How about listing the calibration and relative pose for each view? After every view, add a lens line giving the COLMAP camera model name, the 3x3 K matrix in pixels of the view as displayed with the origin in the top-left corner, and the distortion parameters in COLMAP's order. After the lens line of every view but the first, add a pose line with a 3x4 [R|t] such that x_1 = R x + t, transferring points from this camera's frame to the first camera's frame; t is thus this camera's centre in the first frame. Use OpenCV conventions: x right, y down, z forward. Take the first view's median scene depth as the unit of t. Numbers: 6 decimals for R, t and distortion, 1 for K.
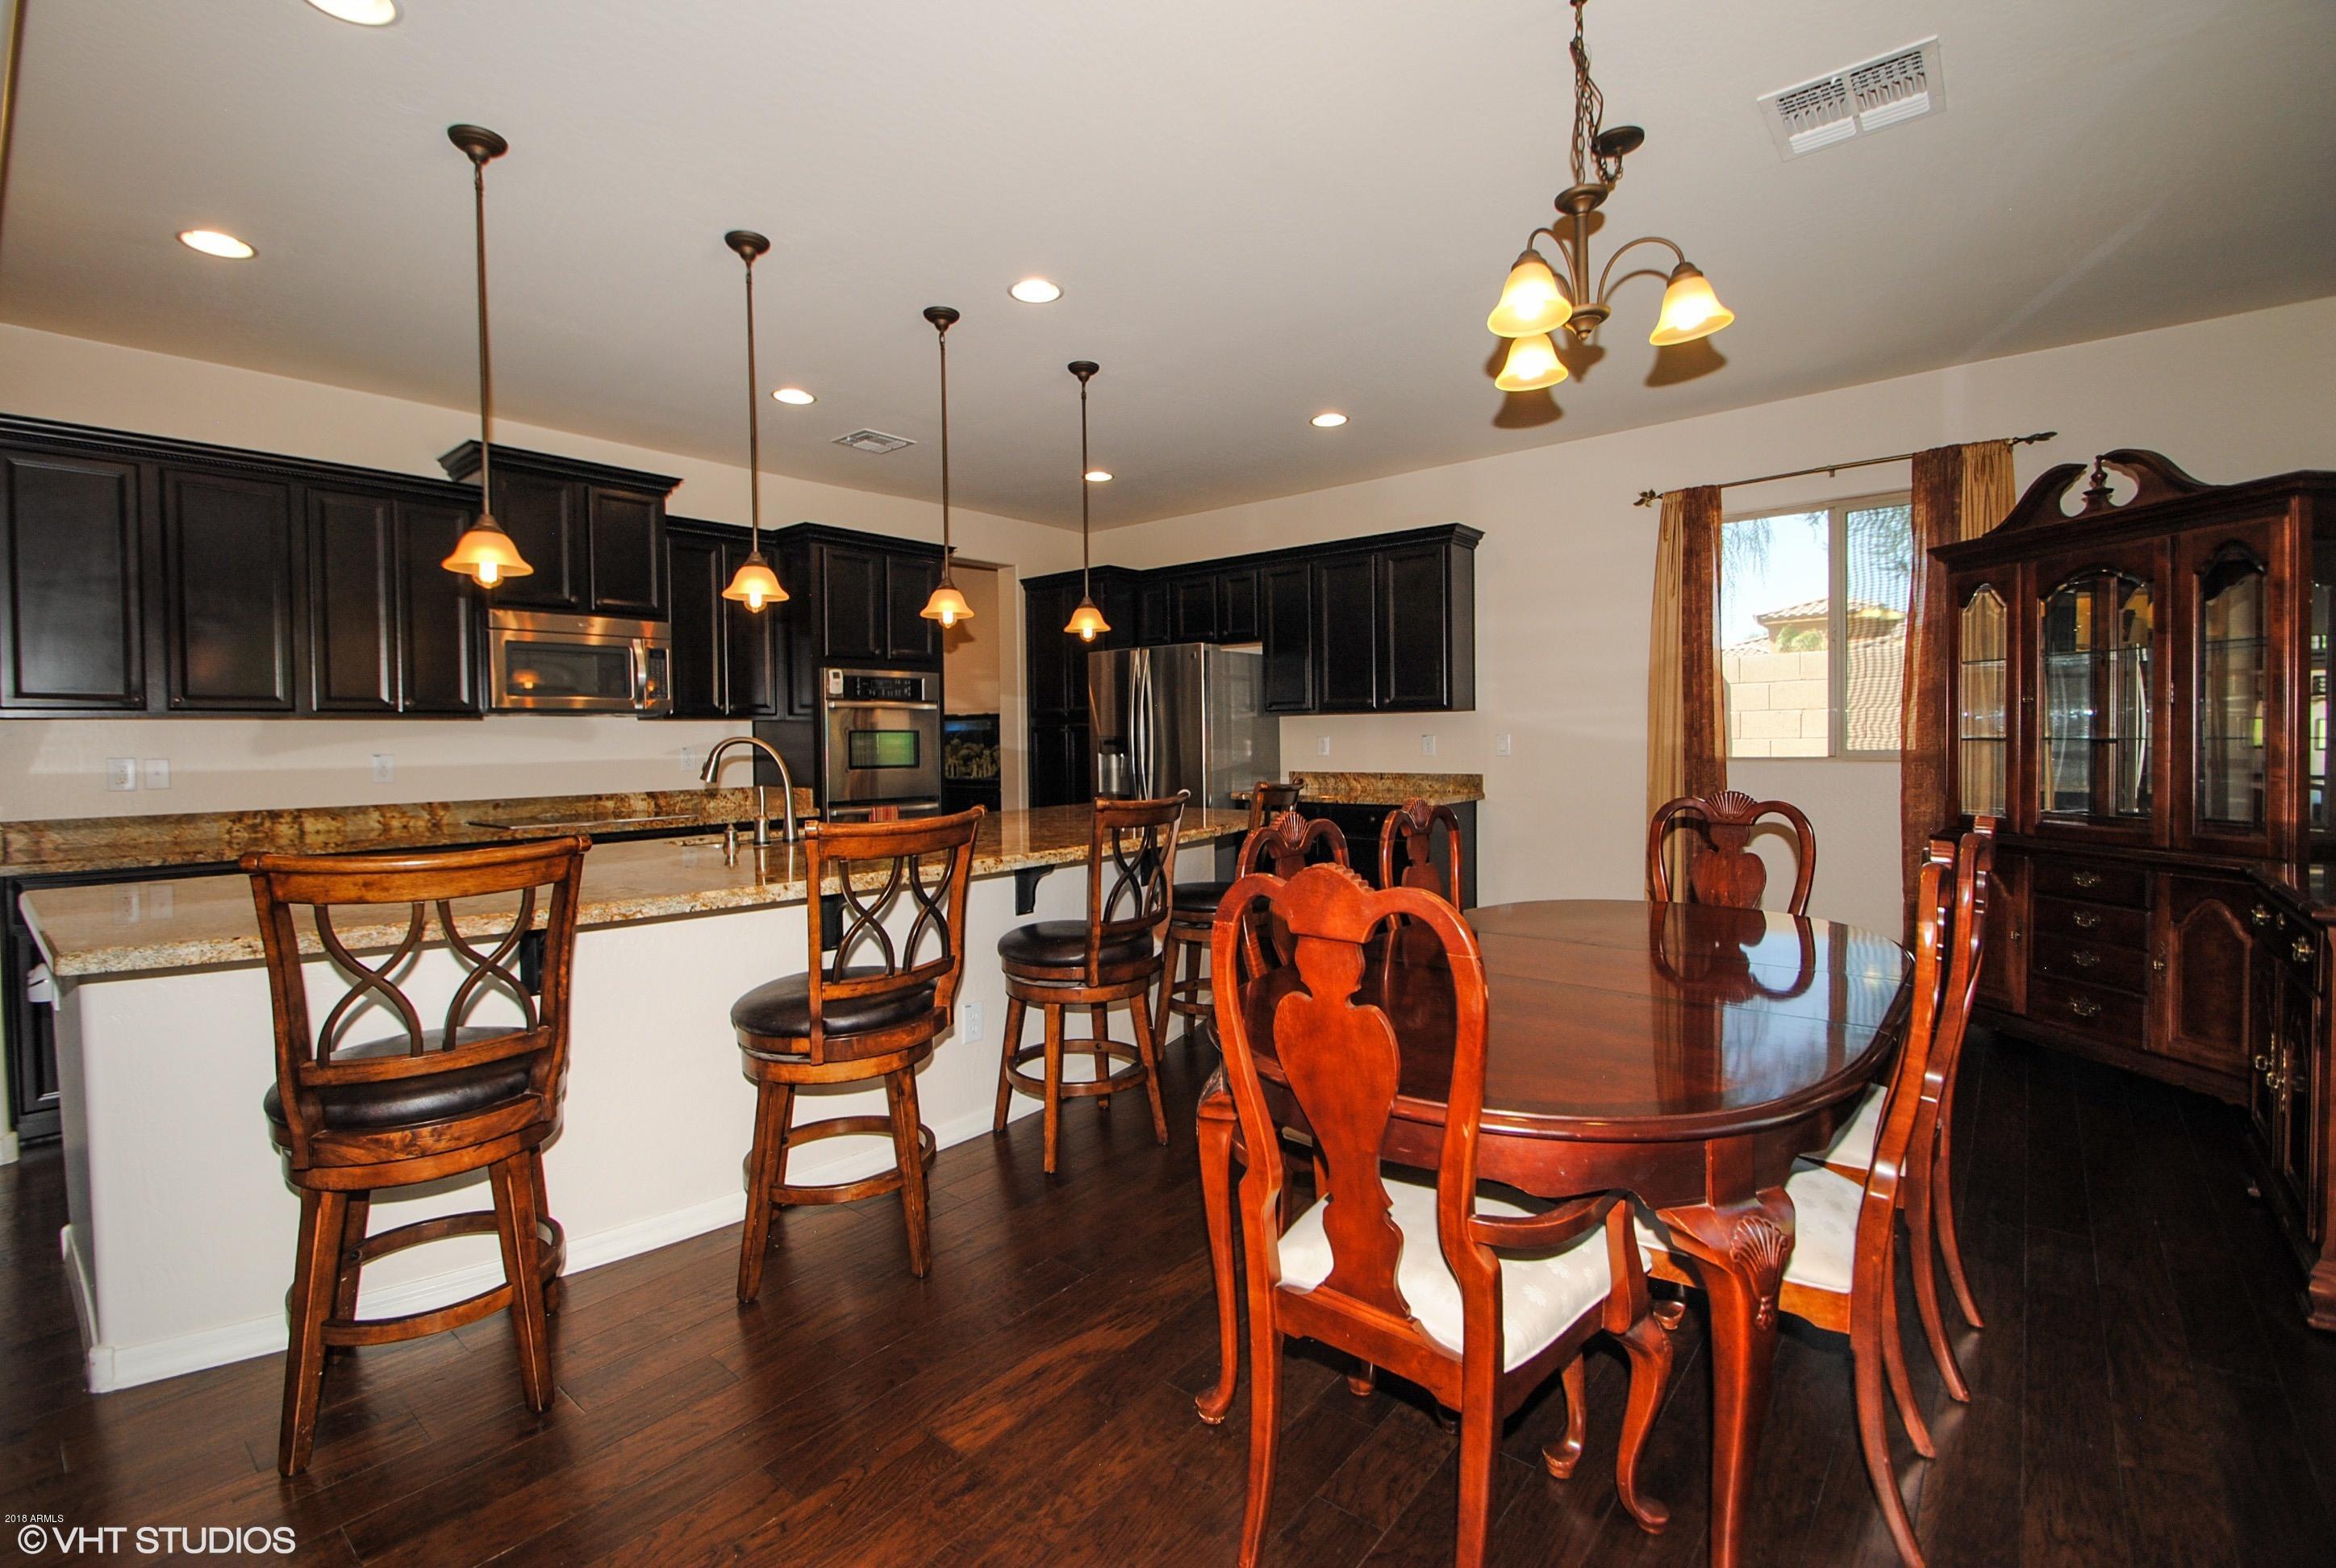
lens RADIAL K [[1029.5, 0, 1151.5], [0, 1029.5, 762.5], [0, 0, 1]] dist [0.012778, -0.015375]
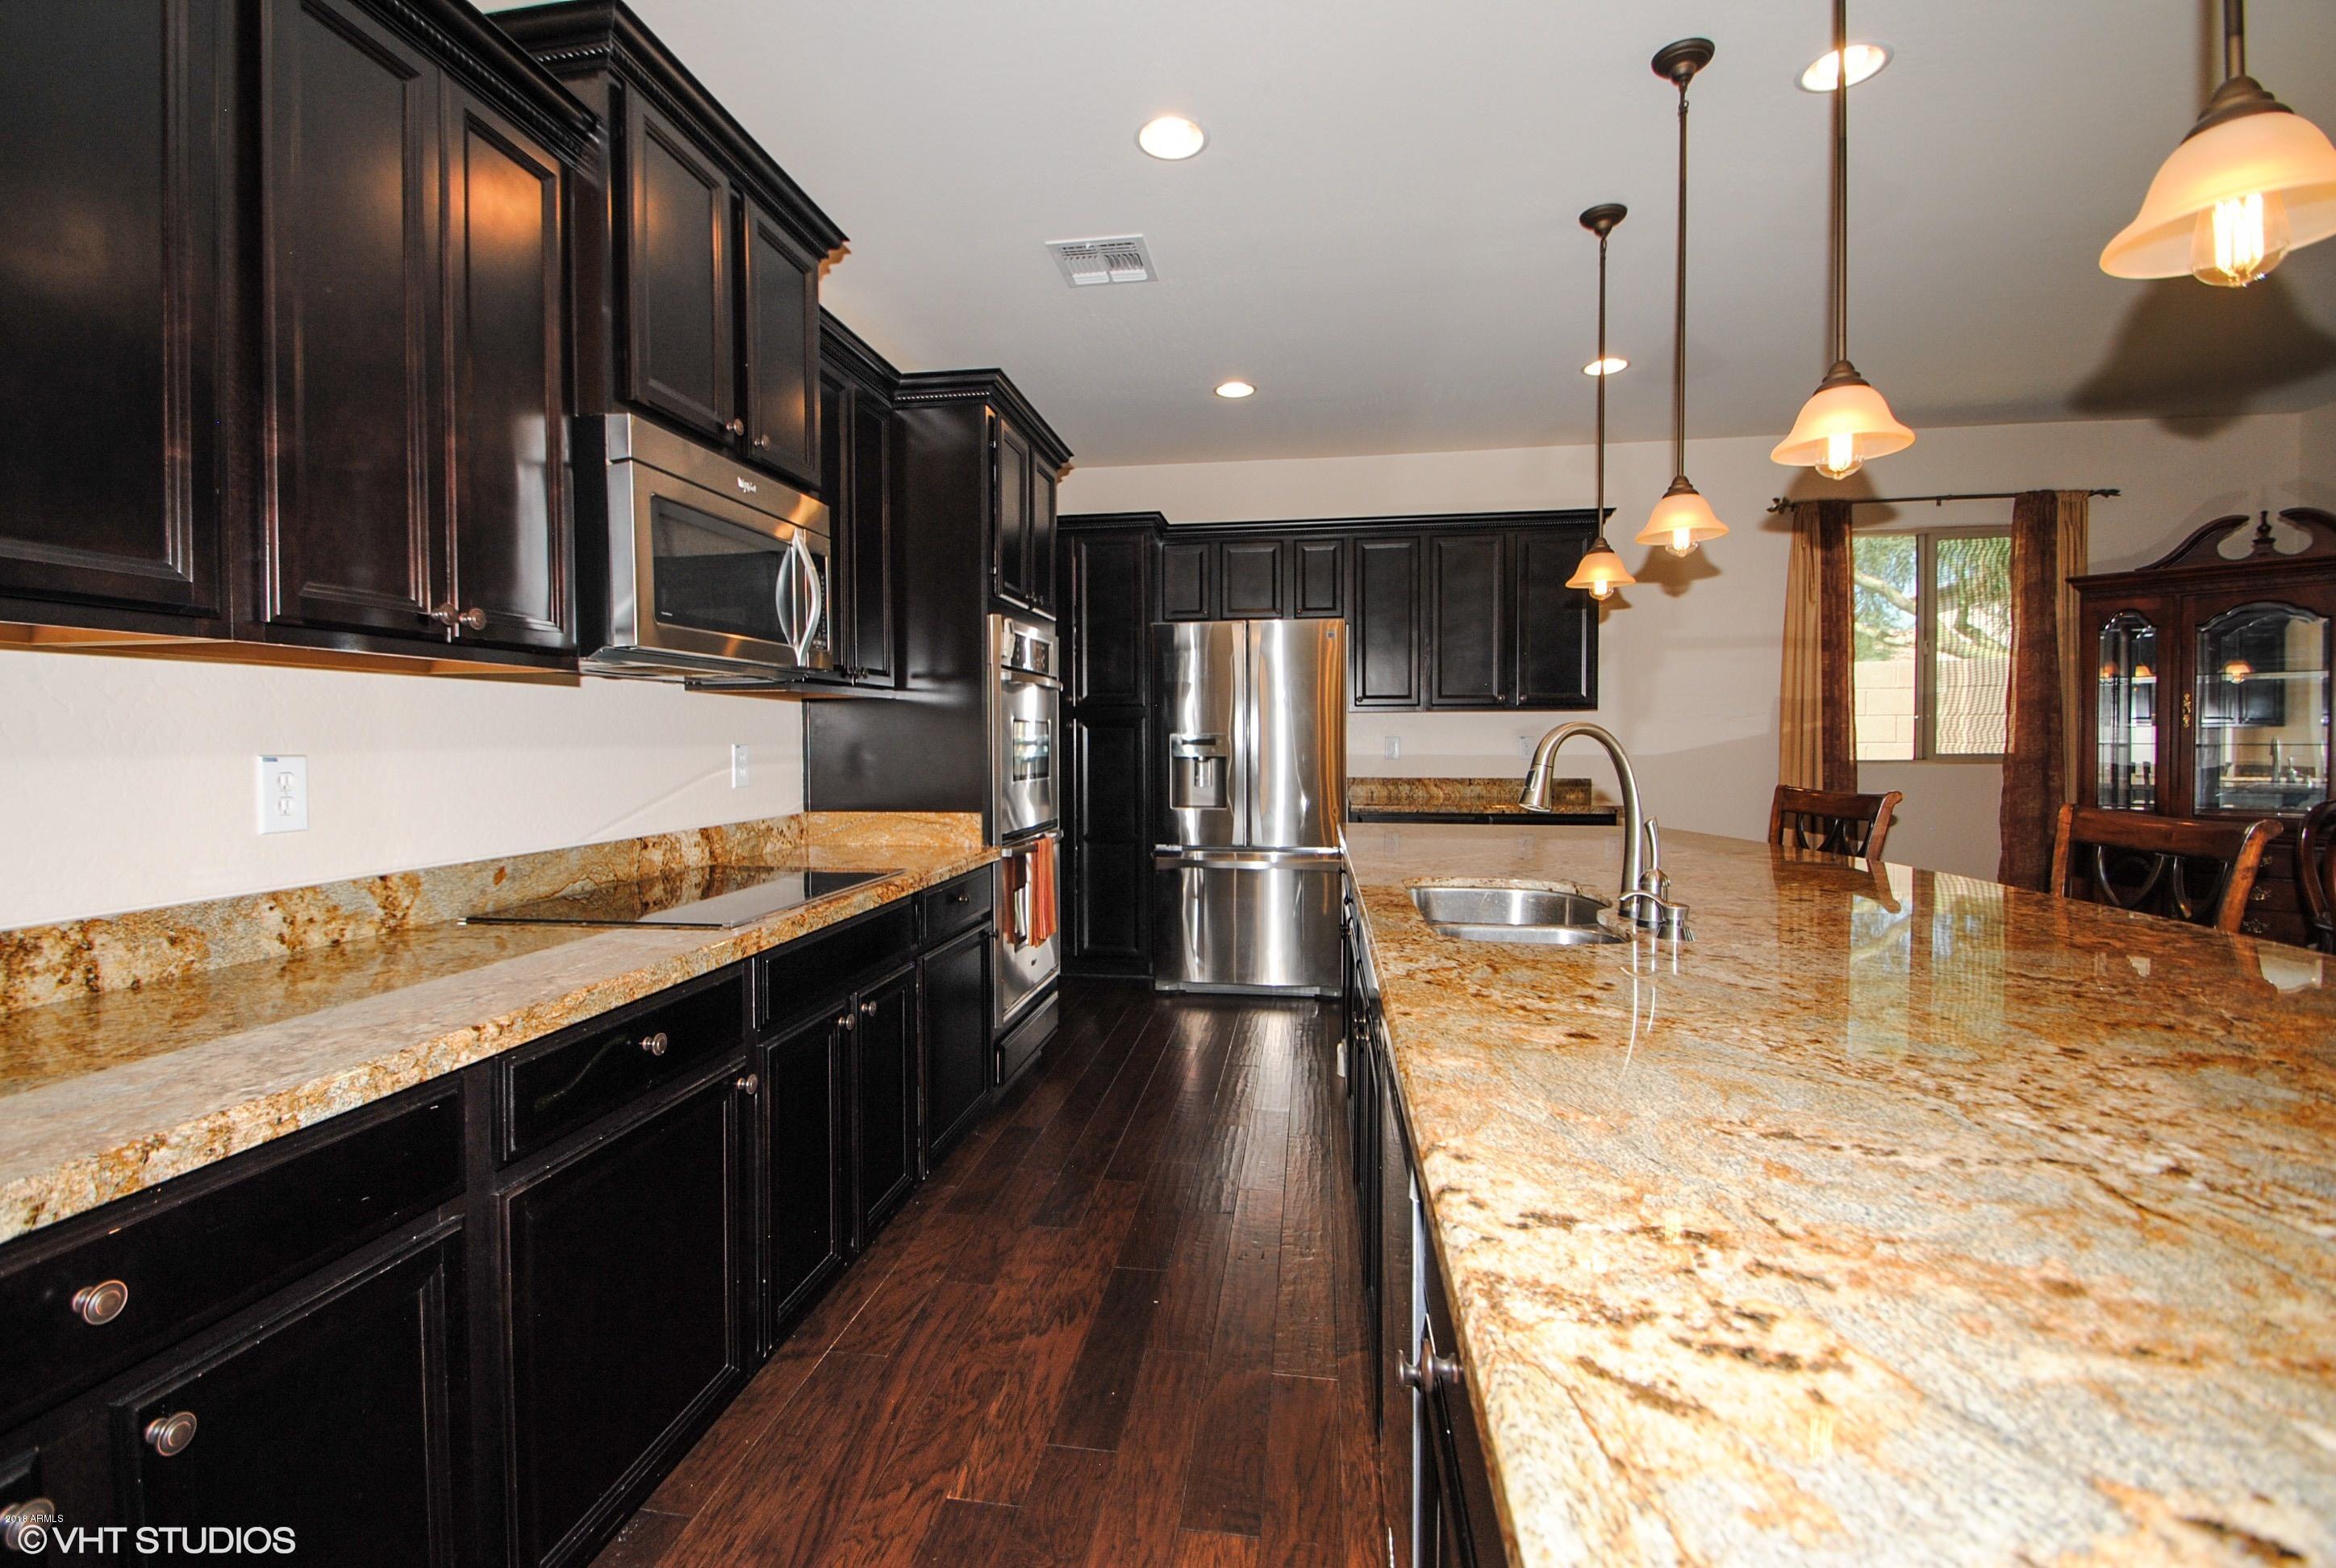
lens RADIAL K [[1029.5, 0, 1151.5], [0, 1029.5, 762.5], [0, 0, 1]] dist [0.012778, -0.015375]
pose [[0.856459, -0.001845, 0.516212, -0.606676], [0.004210, 0.999985, -0.003412, -0.002164], [-0.516198, 0.005095, 0.856454, 0.473374]]
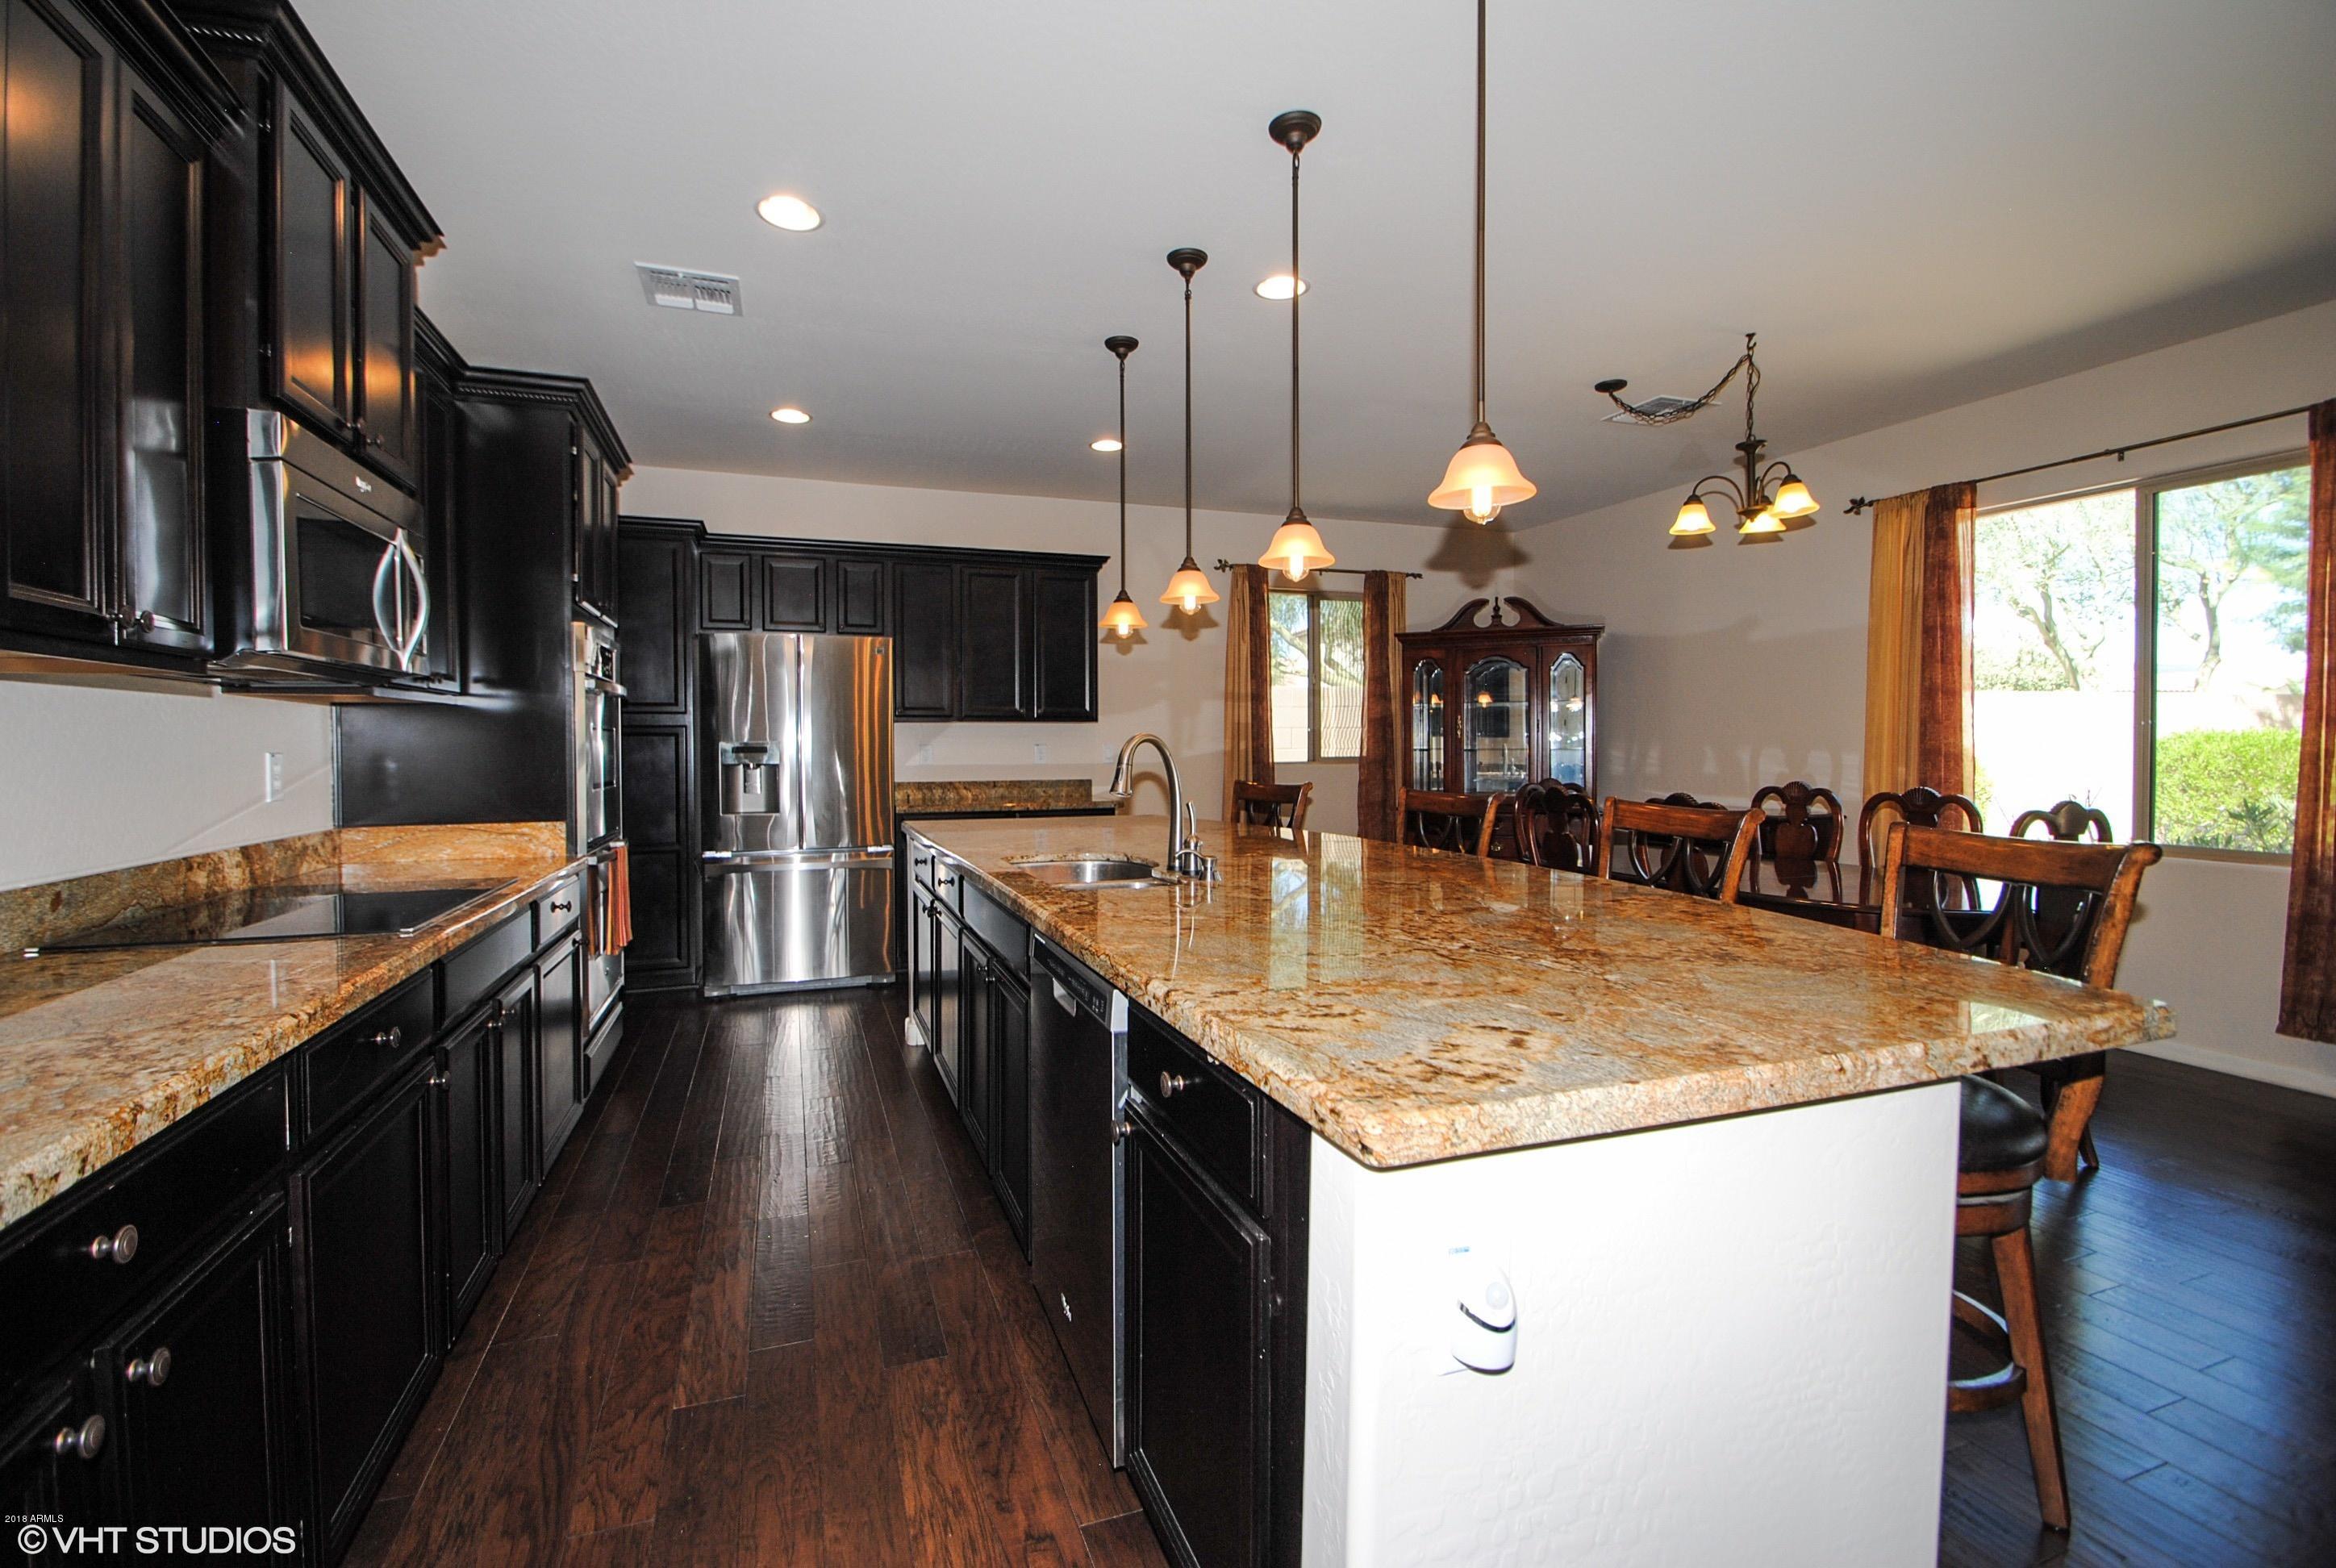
lens RADIAL K [[1029.5, 0, 1151.5], [0, 1029.5, 762.5], [0, 0, 1]] dist [0.012778, -0.015375]
pose [[0.503363, -0.004031, 0.864066, -0.737171], [0.017967, 0.999822, -0.005802, 0.000485], [-0.863888, 0.018445, 0.503345, 0.444018]]
